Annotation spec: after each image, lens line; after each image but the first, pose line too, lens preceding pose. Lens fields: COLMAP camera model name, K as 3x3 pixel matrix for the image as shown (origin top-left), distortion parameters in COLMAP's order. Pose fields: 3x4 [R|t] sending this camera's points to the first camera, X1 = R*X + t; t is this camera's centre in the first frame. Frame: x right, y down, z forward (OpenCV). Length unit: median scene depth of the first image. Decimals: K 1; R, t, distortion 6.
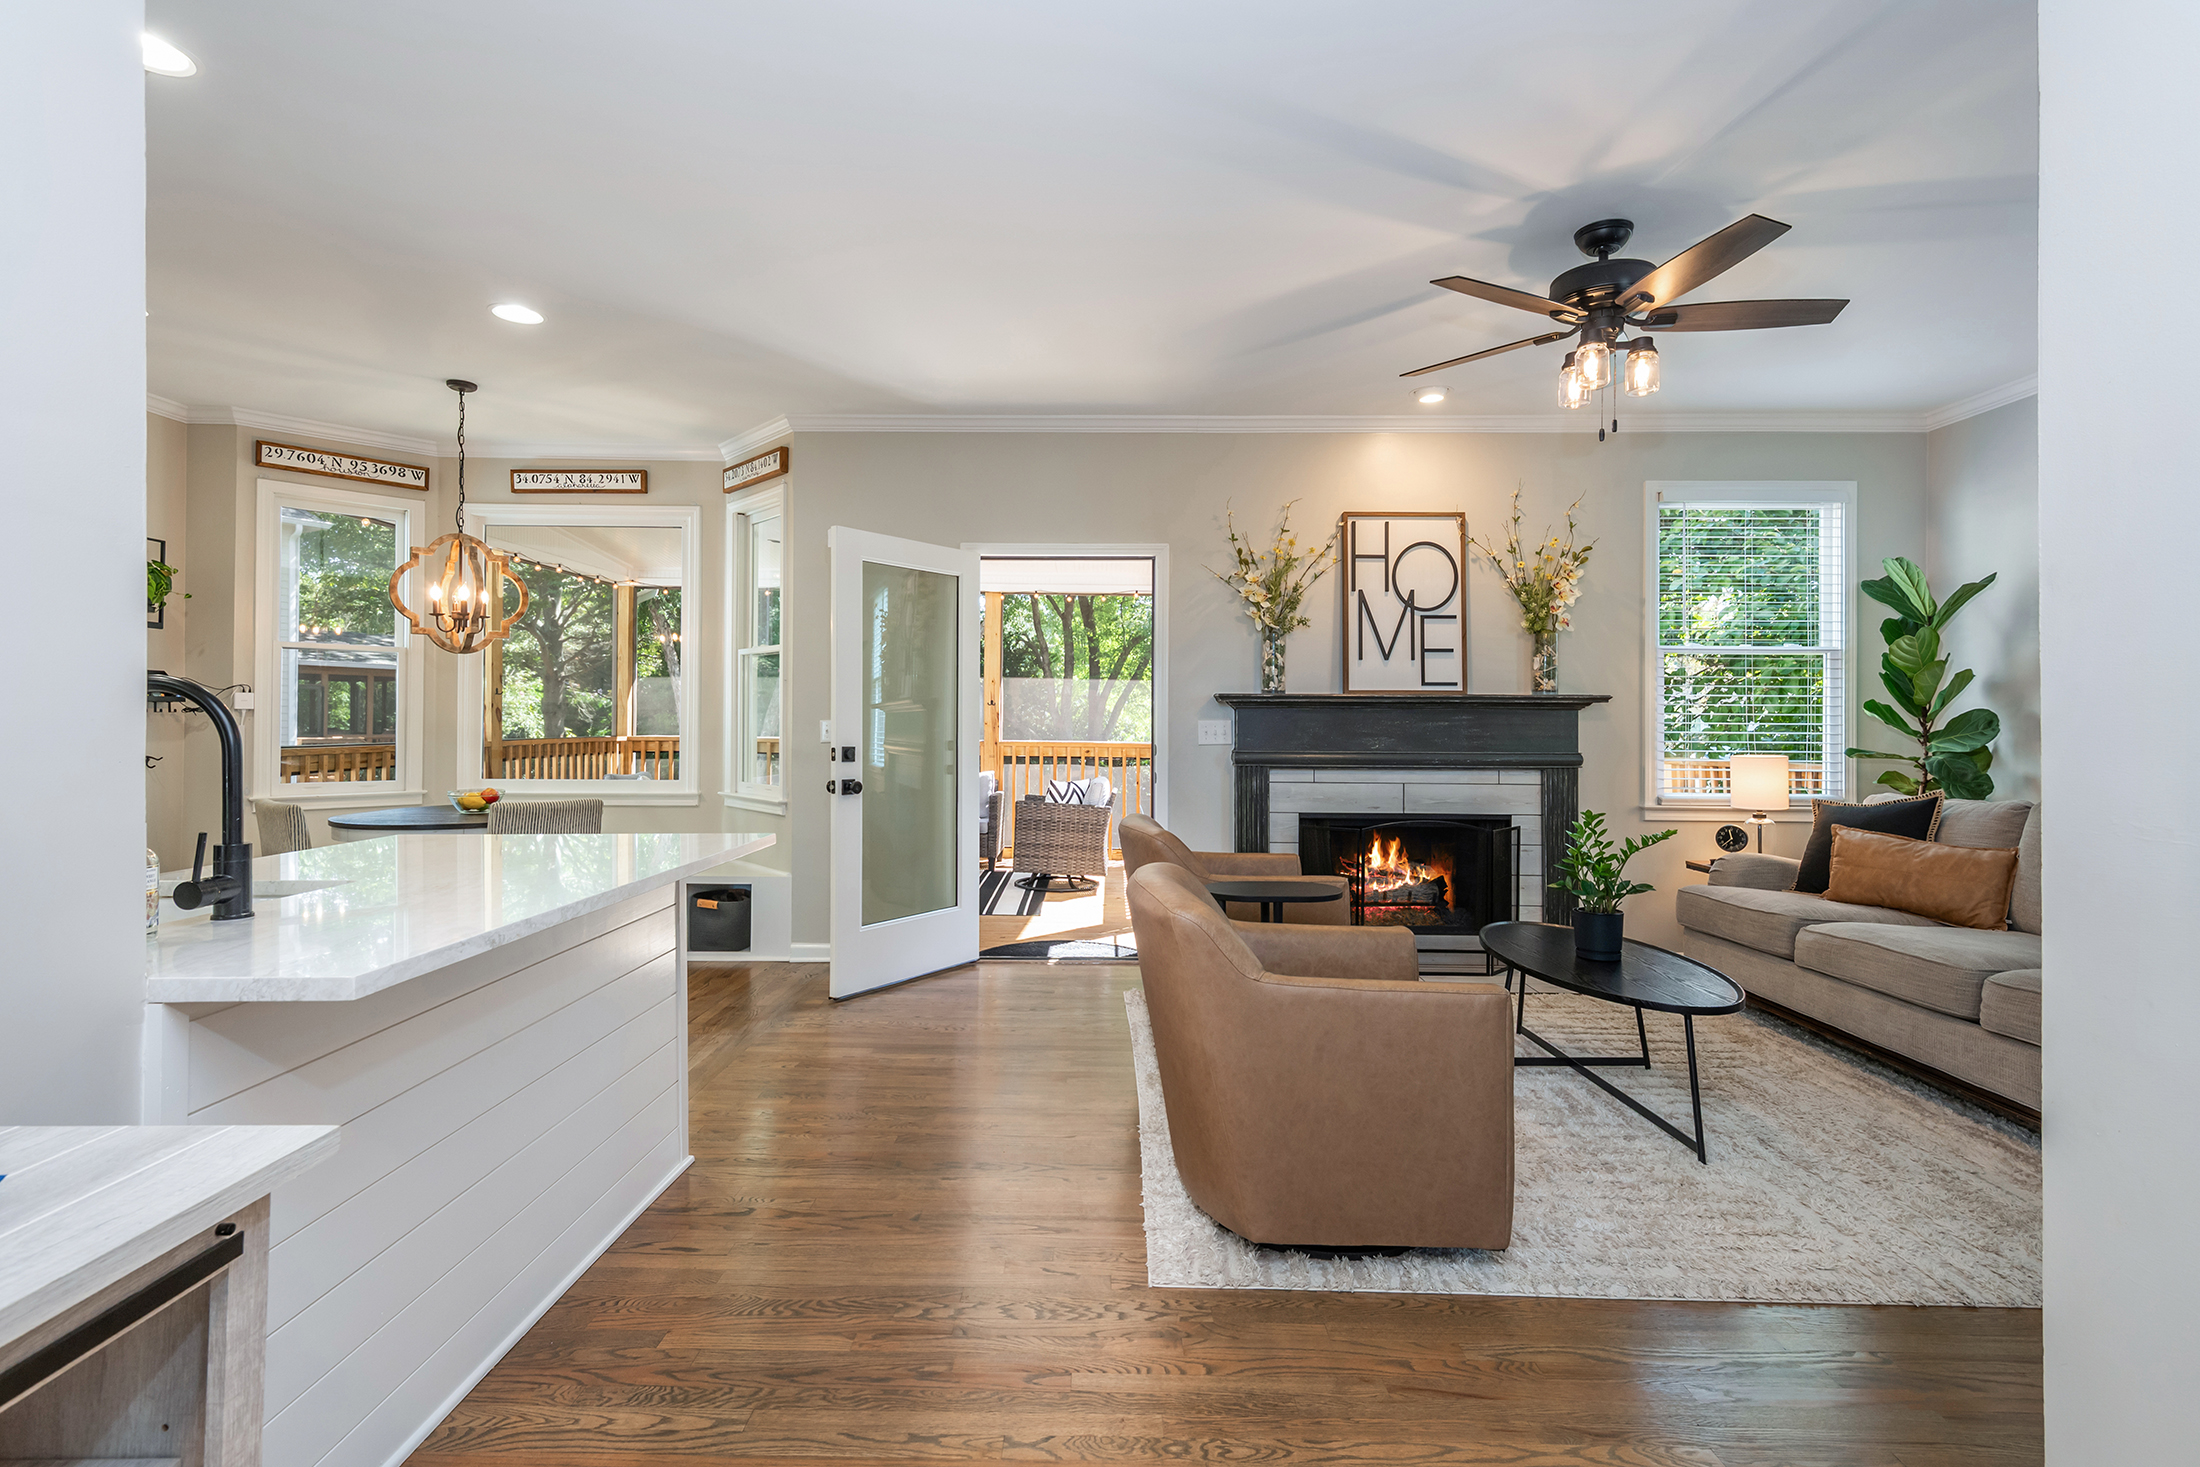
lens RADIAL K [[1051.6, 0, 1100.4], [0, 1051.6, 719.3], [0, 0, 1]] dist [0.007897, -0.006823]
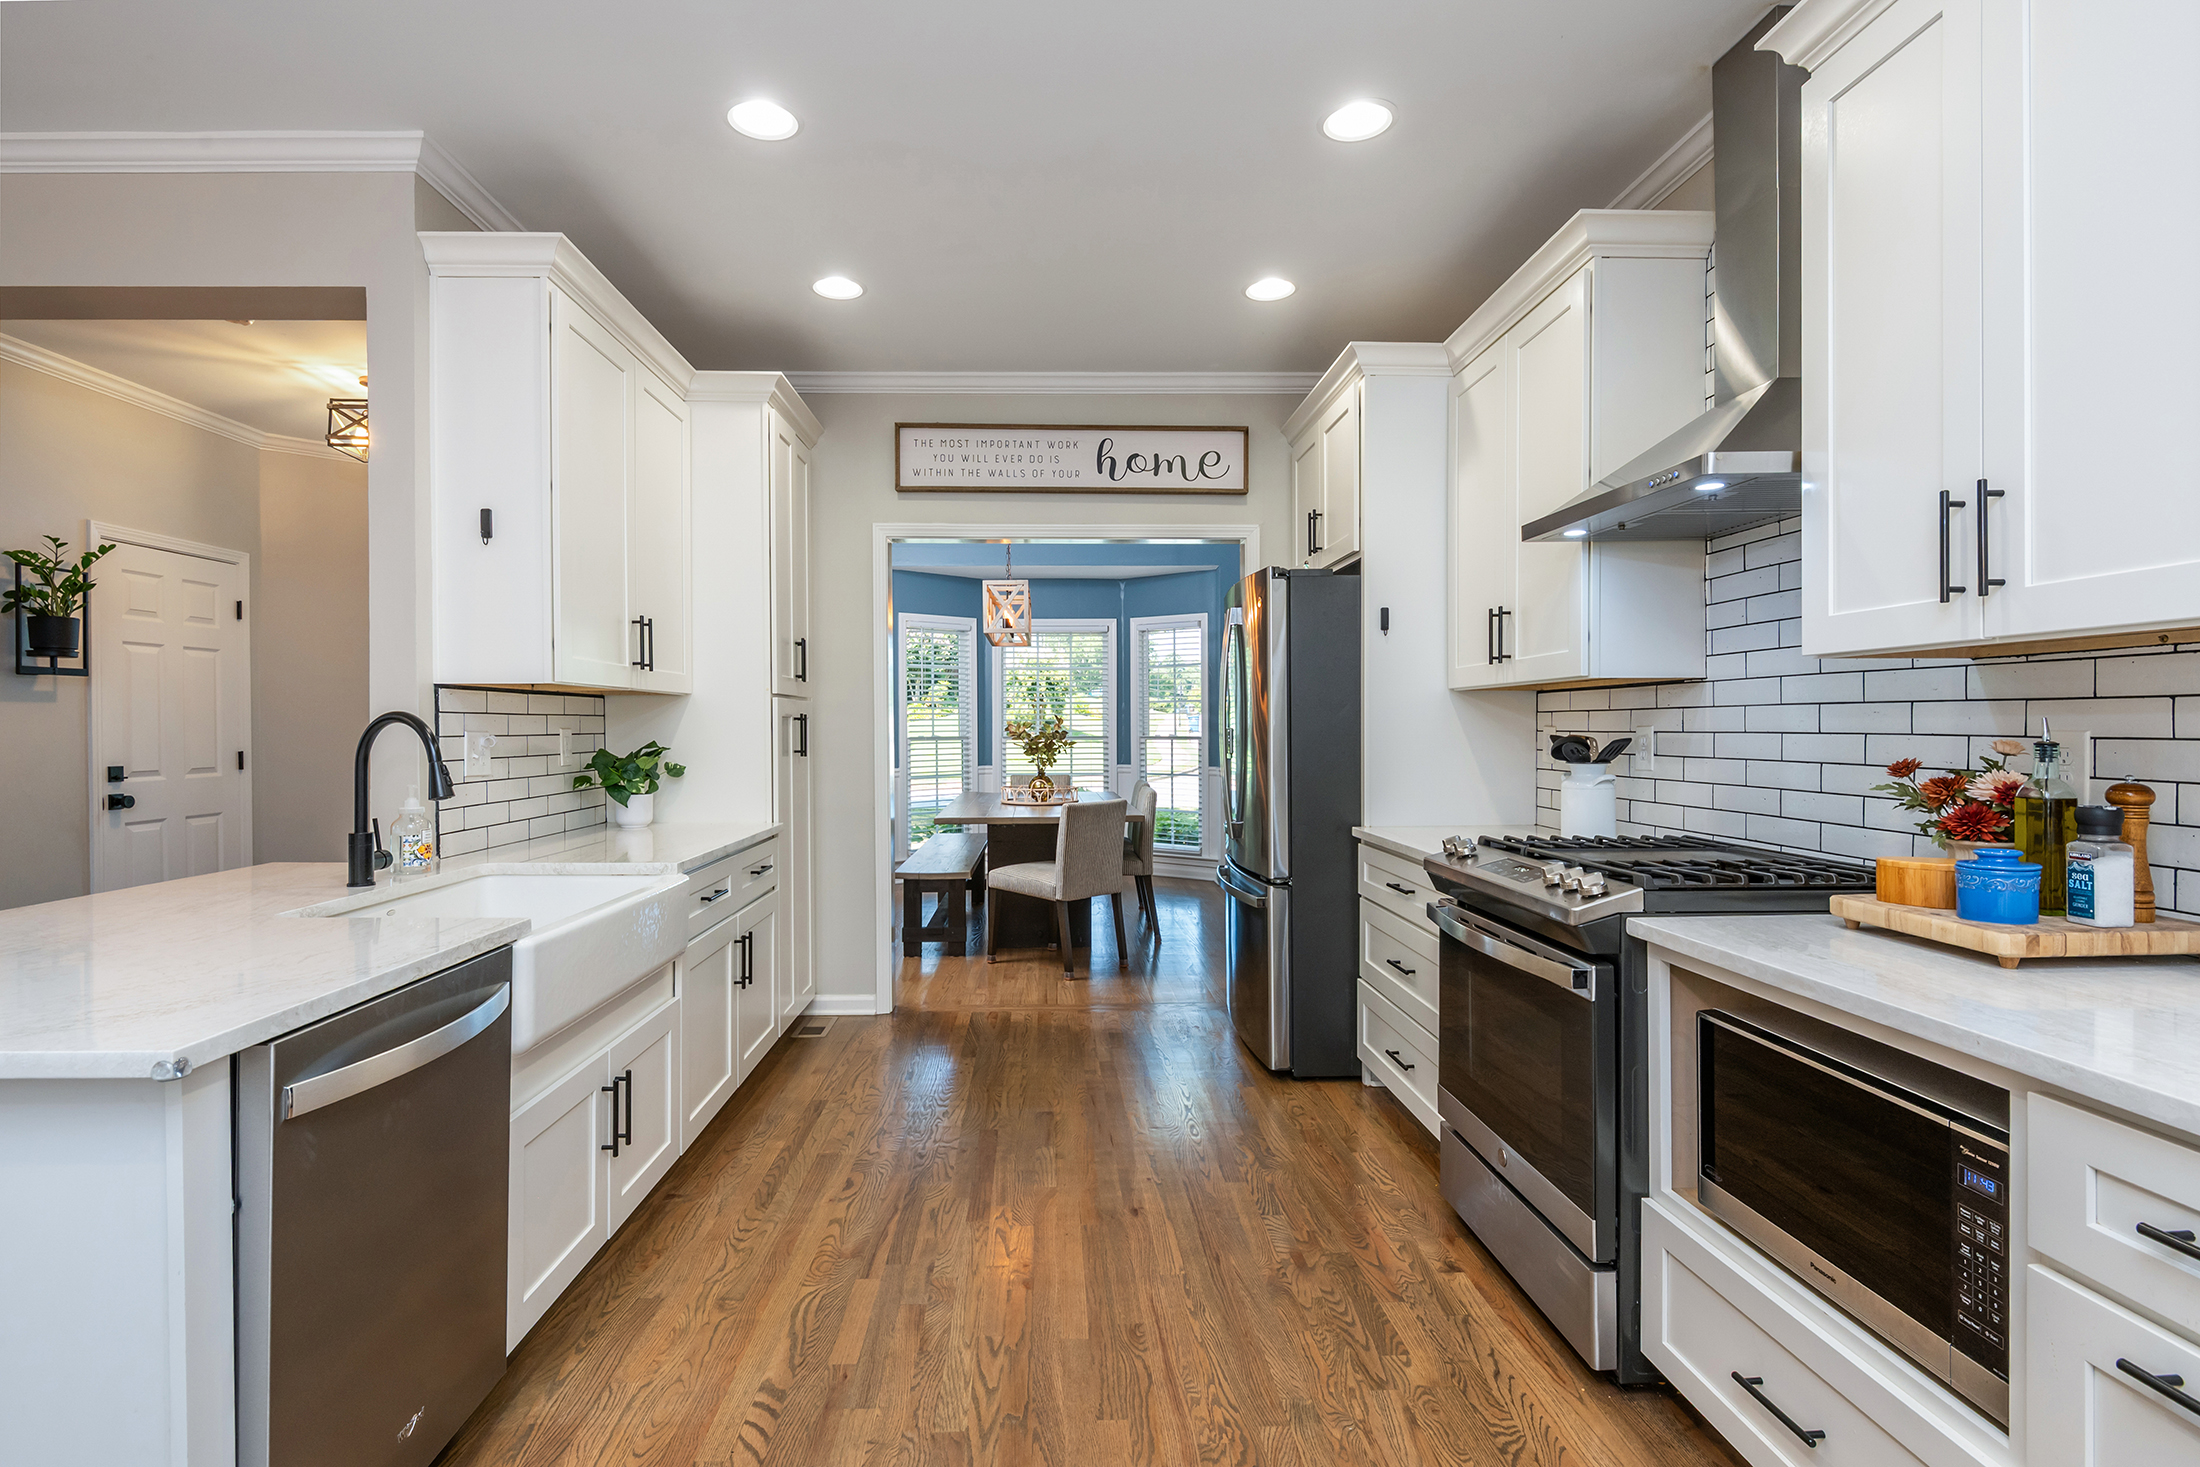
lens RADIAL K [[1051.6, 0, 1105.5], [0, 1051.6, 744.4], [0, 0, 1]] dist [0.007897, -0.006823]
pose [[-0.999137, -0.003526, -0.041383, -0.547923], [-0.004220, 0.999852, 0.016689, -0.007577], [0.041318, 0.016849, -0.999004, 0.767777]]
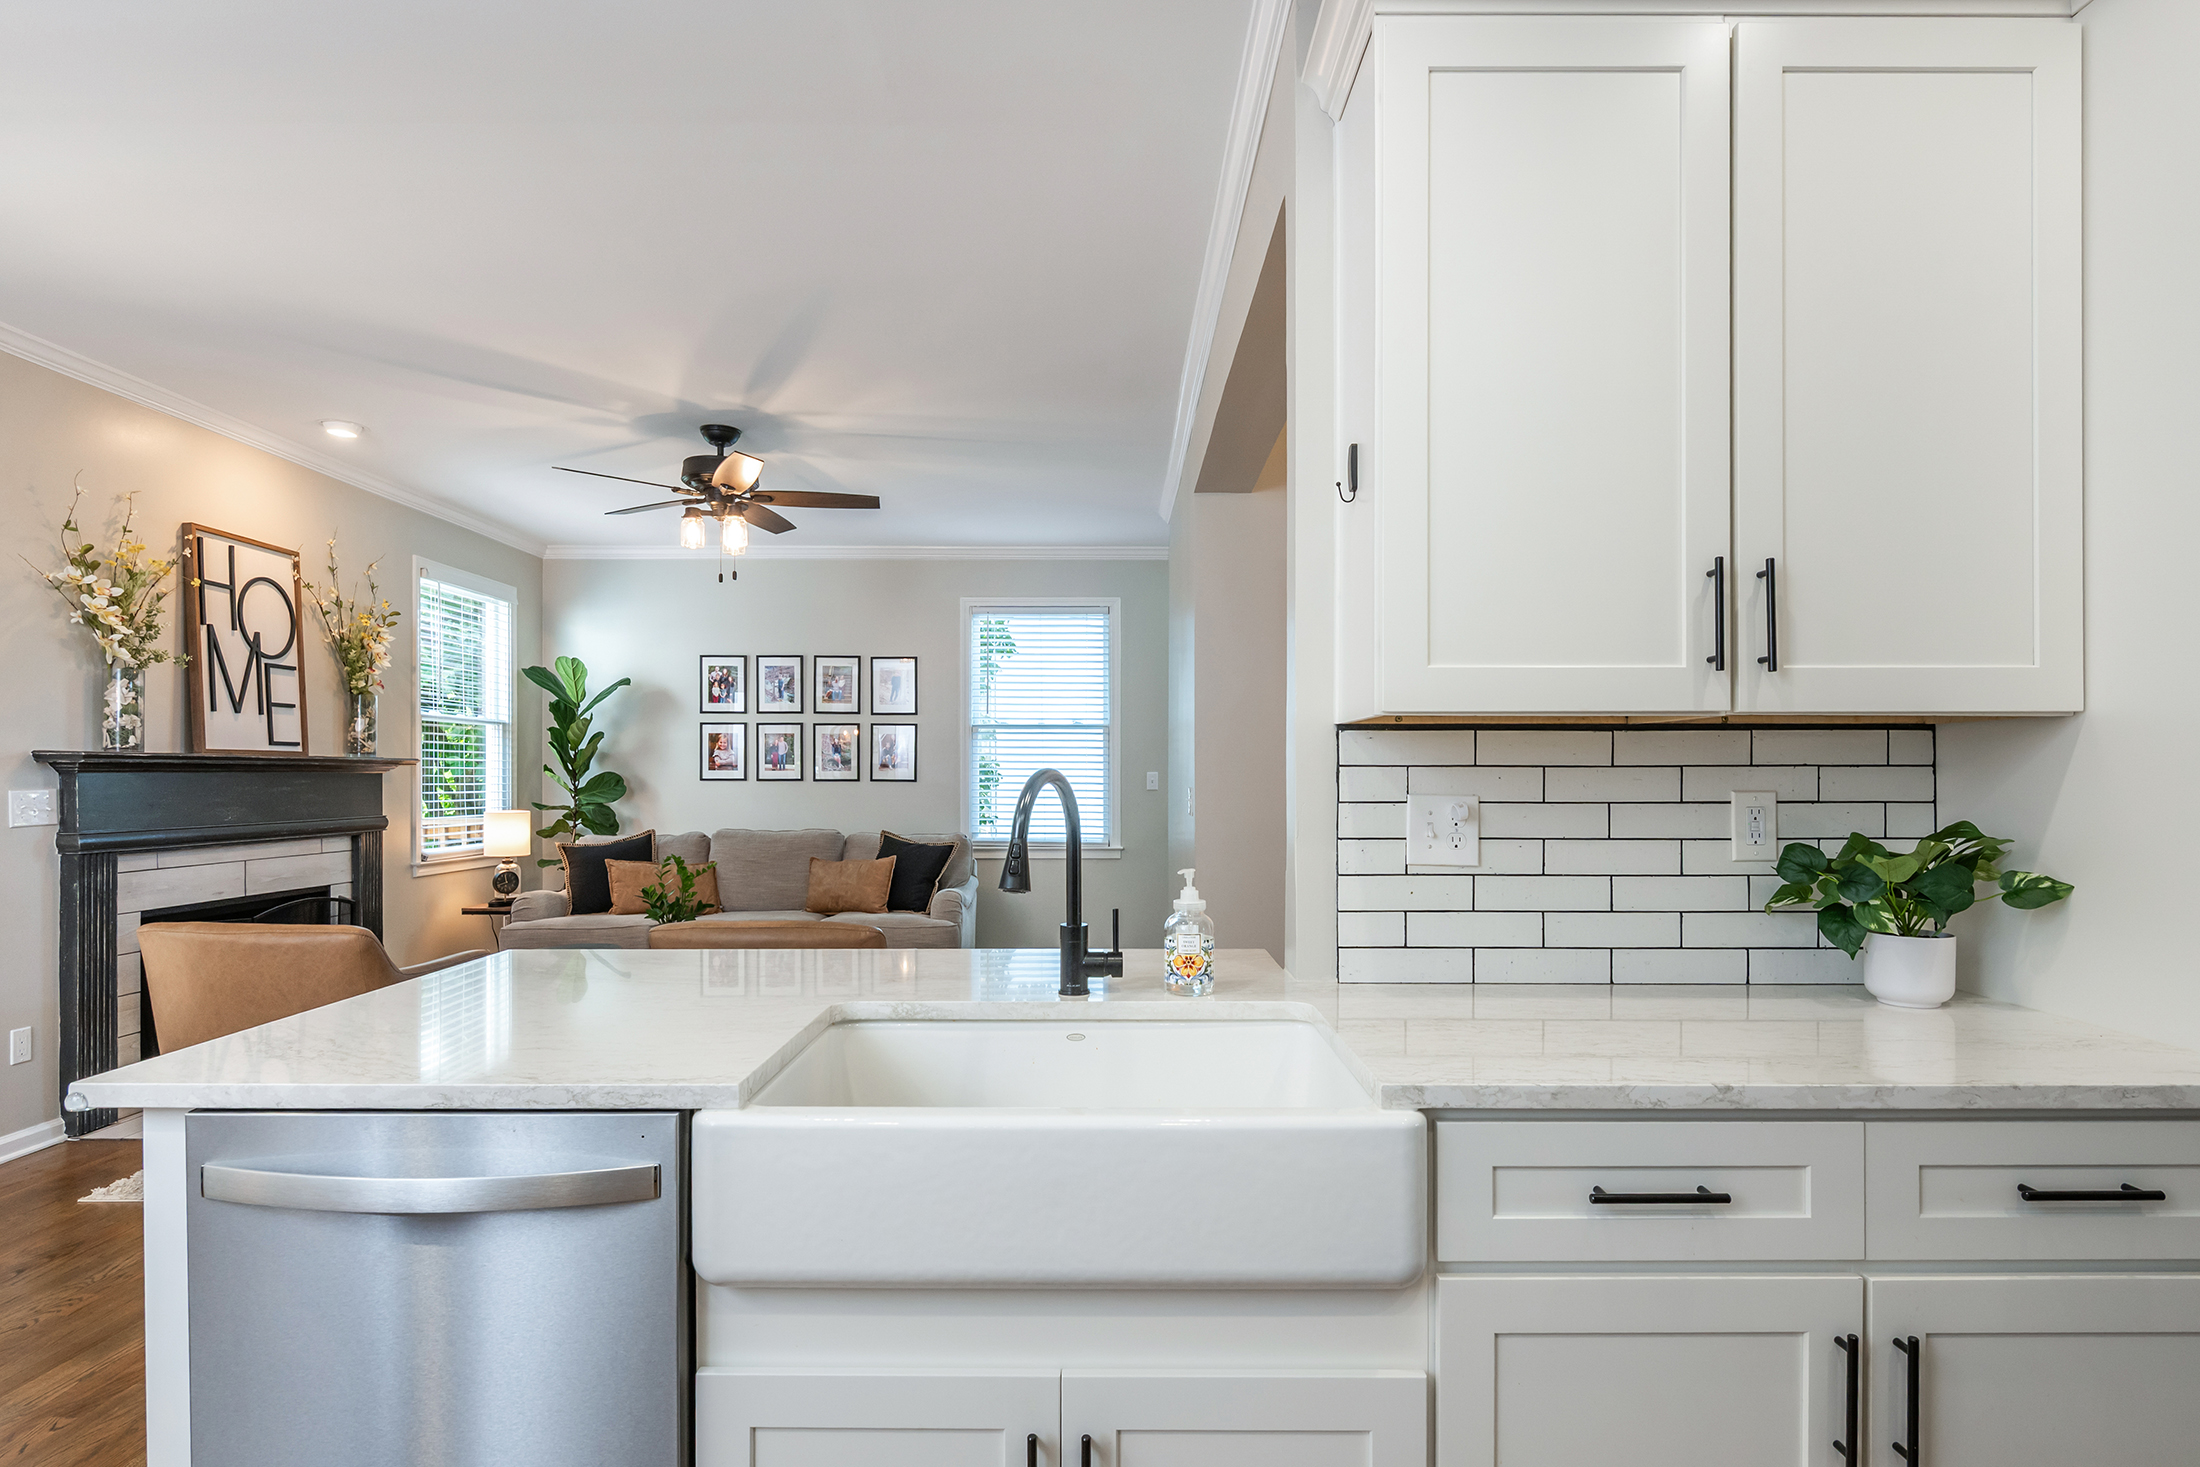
lens RADIAL K [[1132.9, 0, 1105.1], [0, 1132.9, 767.6], [0, 0, 1]] dist [0.003528, -0.003418]
pose [[-0.004959, 0.001329, 0.999987, -0.625816], [-0.001503, 0.999998, -0.001336, -0.013093], [-0.999987, -0.001510, -0.004957, 0.316908]]
